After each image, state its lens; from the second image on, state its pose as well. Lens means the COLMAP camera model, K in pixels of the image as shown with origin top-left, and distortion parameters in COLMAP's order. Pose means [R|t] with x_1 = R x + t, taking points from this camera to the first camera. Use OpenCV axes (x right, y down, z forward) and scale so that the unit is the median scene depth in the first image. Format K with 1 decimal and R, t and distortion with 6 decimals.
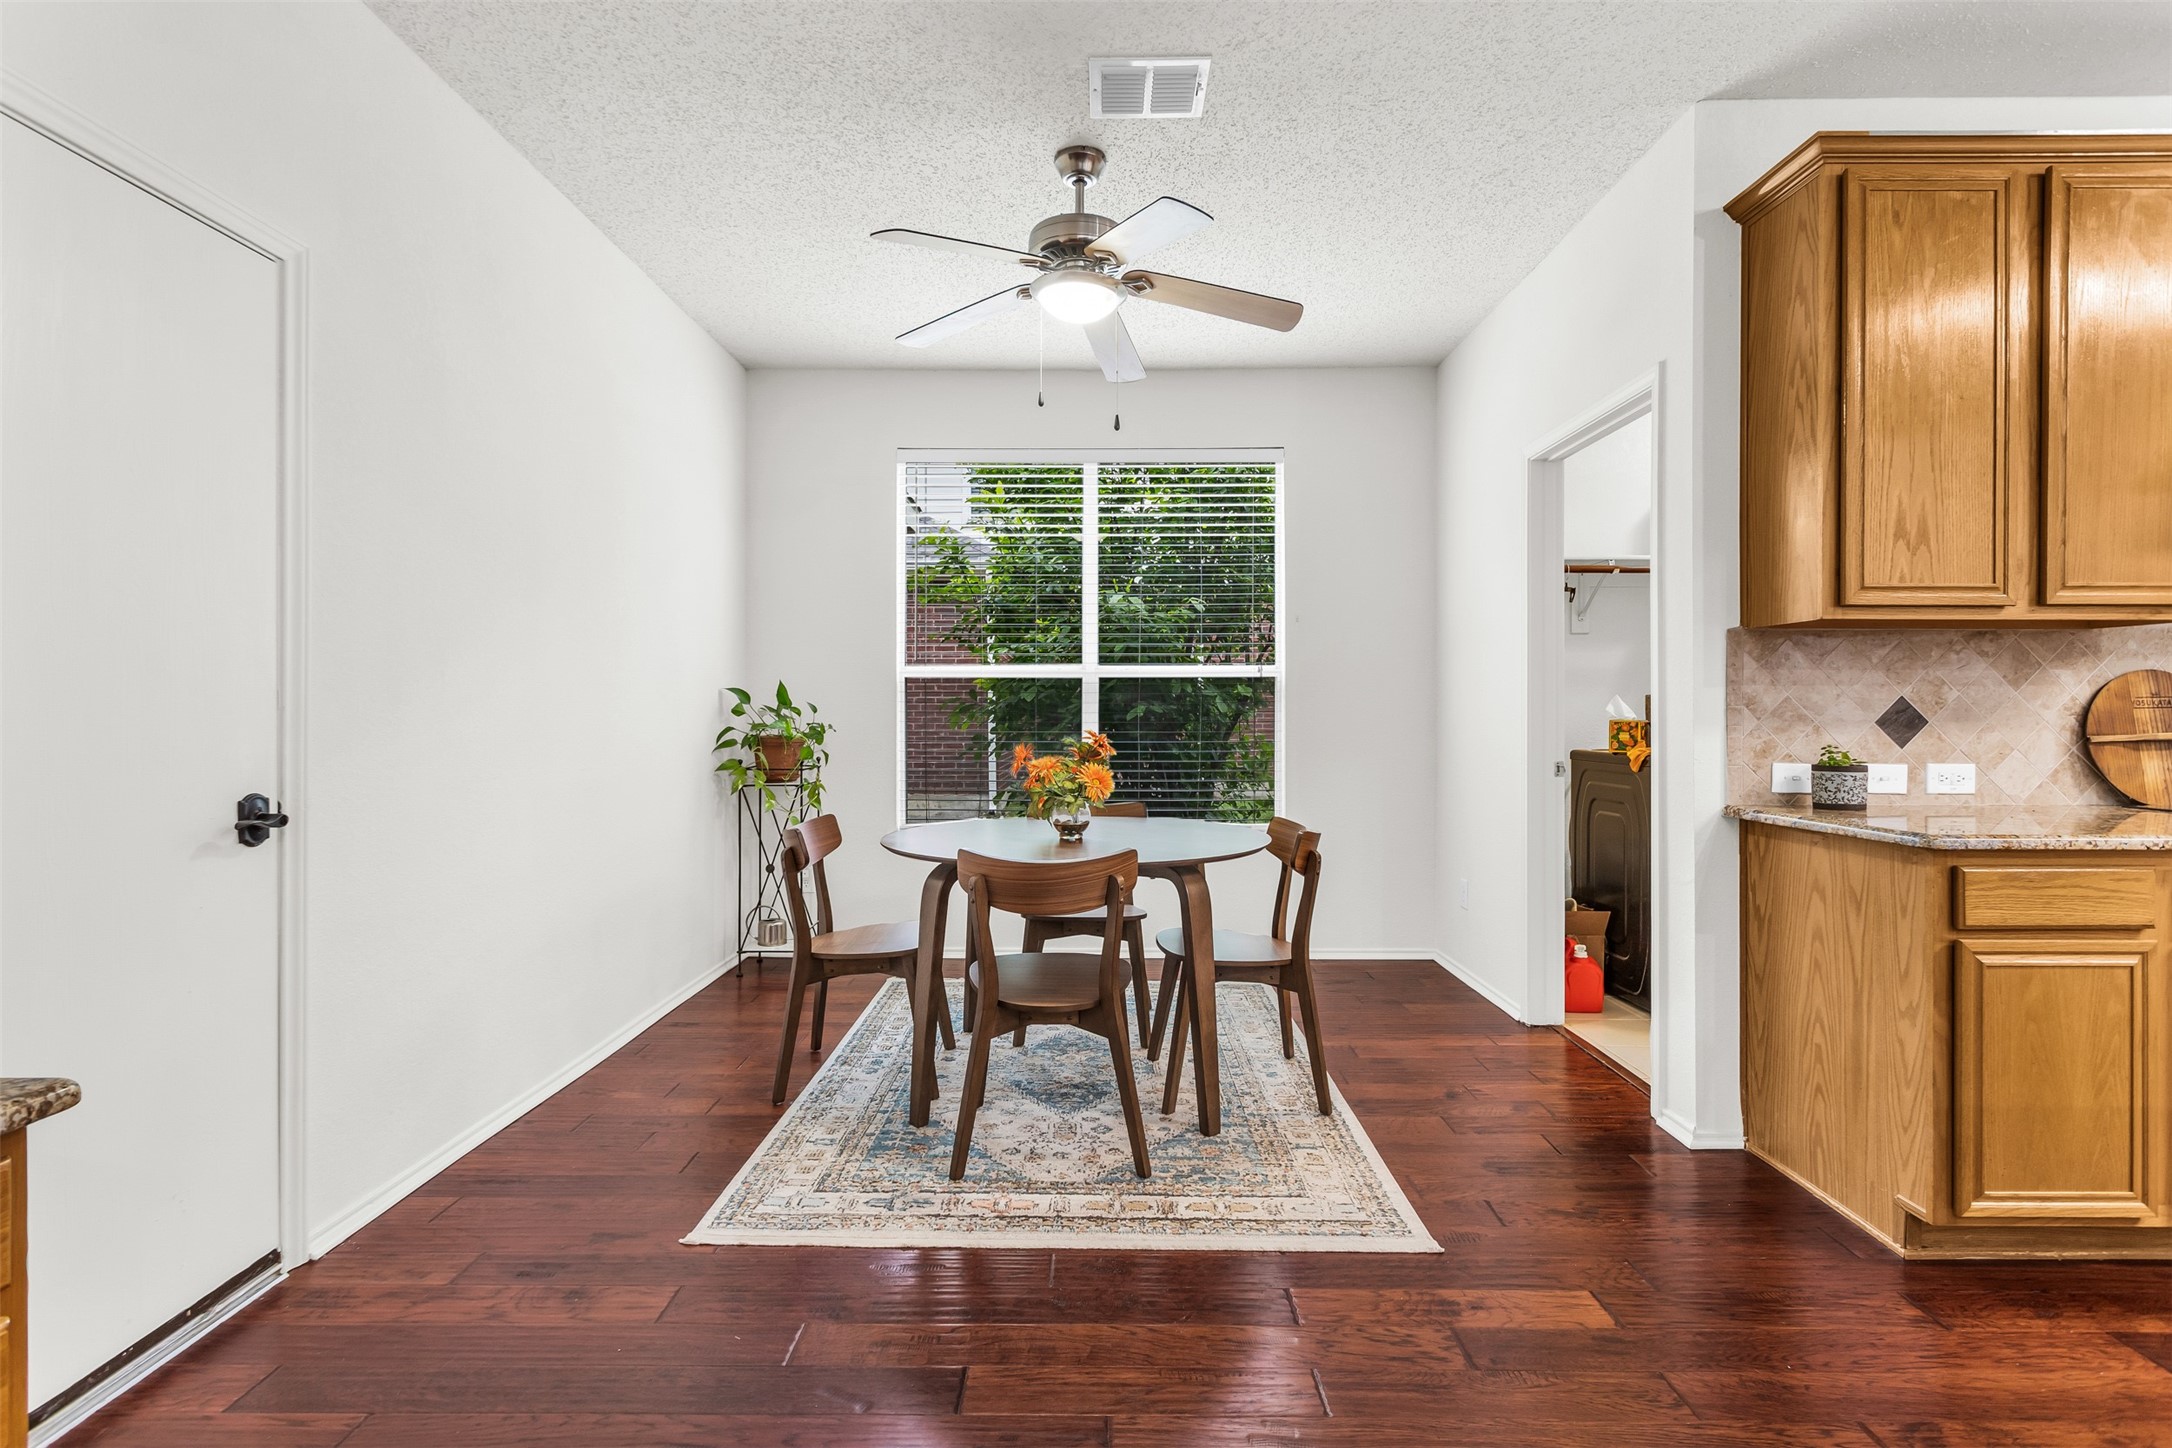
lens RADIAL K [[1012.5, 0, 1085.6], [0, 1012.5, 721.8], [0, 0, 1]] dist [0.000359, -0.000177]
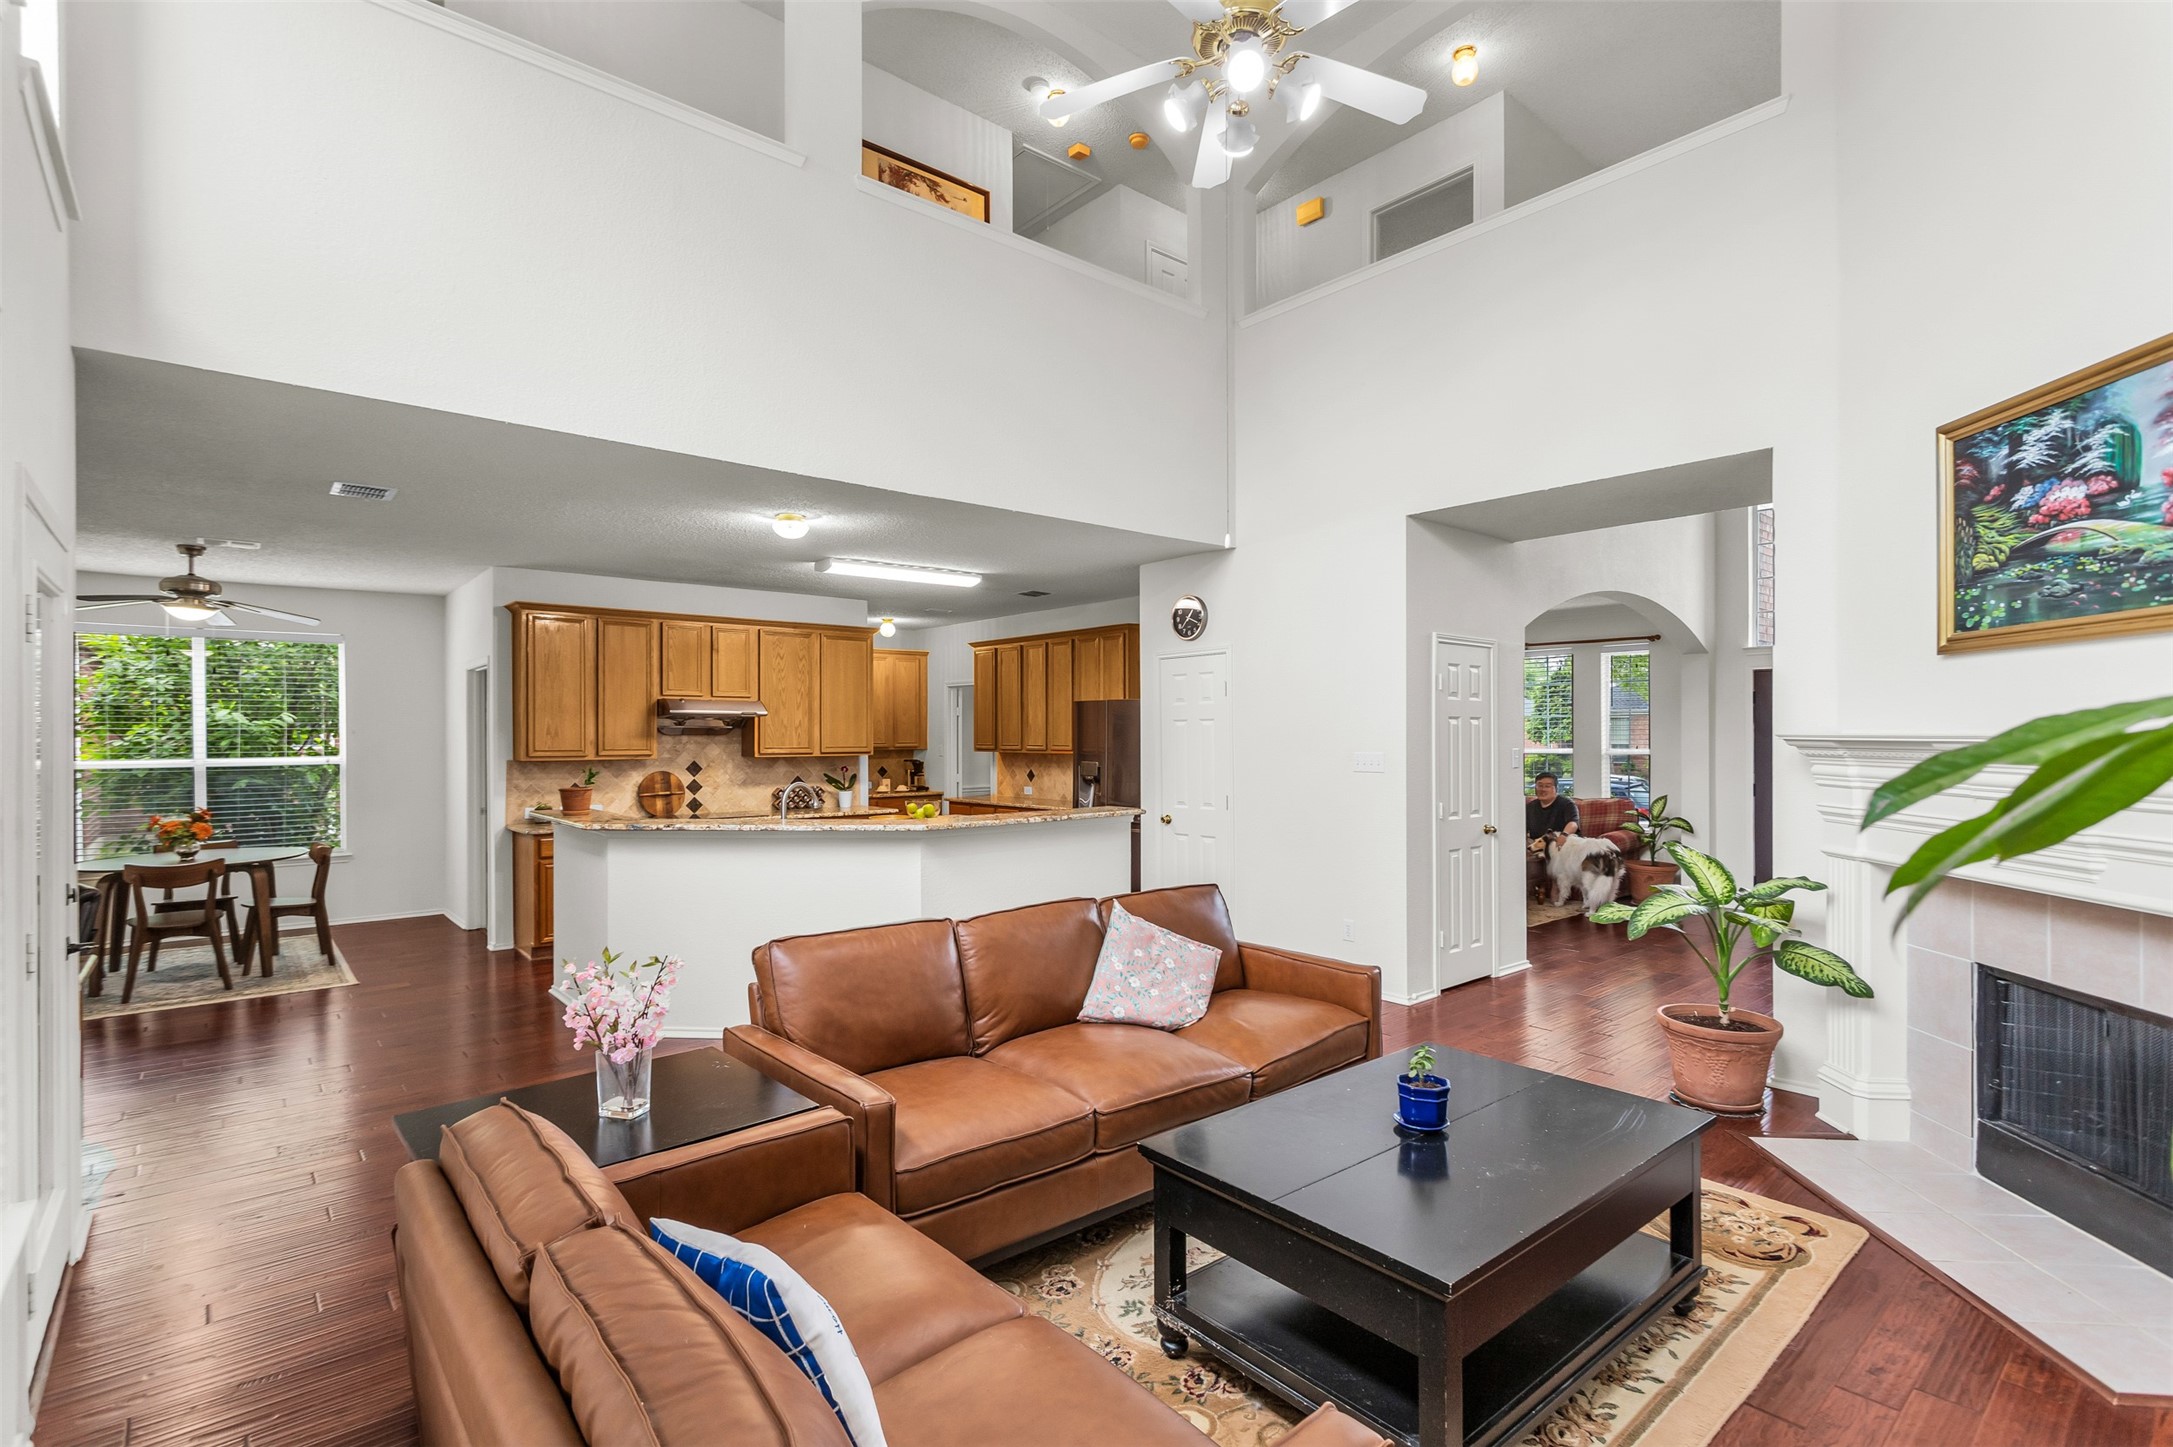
lens RADIAL K [[1026.1, 0, 1085.8], [0, 1026.1, 738.9], [0, 0, 1]] dist [0.004347, 0.001131]
pose [[0.756273, -0.007387, 0.654215, -0.002179], [0.007137, 0.999970, 0.003041, -0.127154], [-0.654217, 0.002370, 0.756303, -1.847826]]
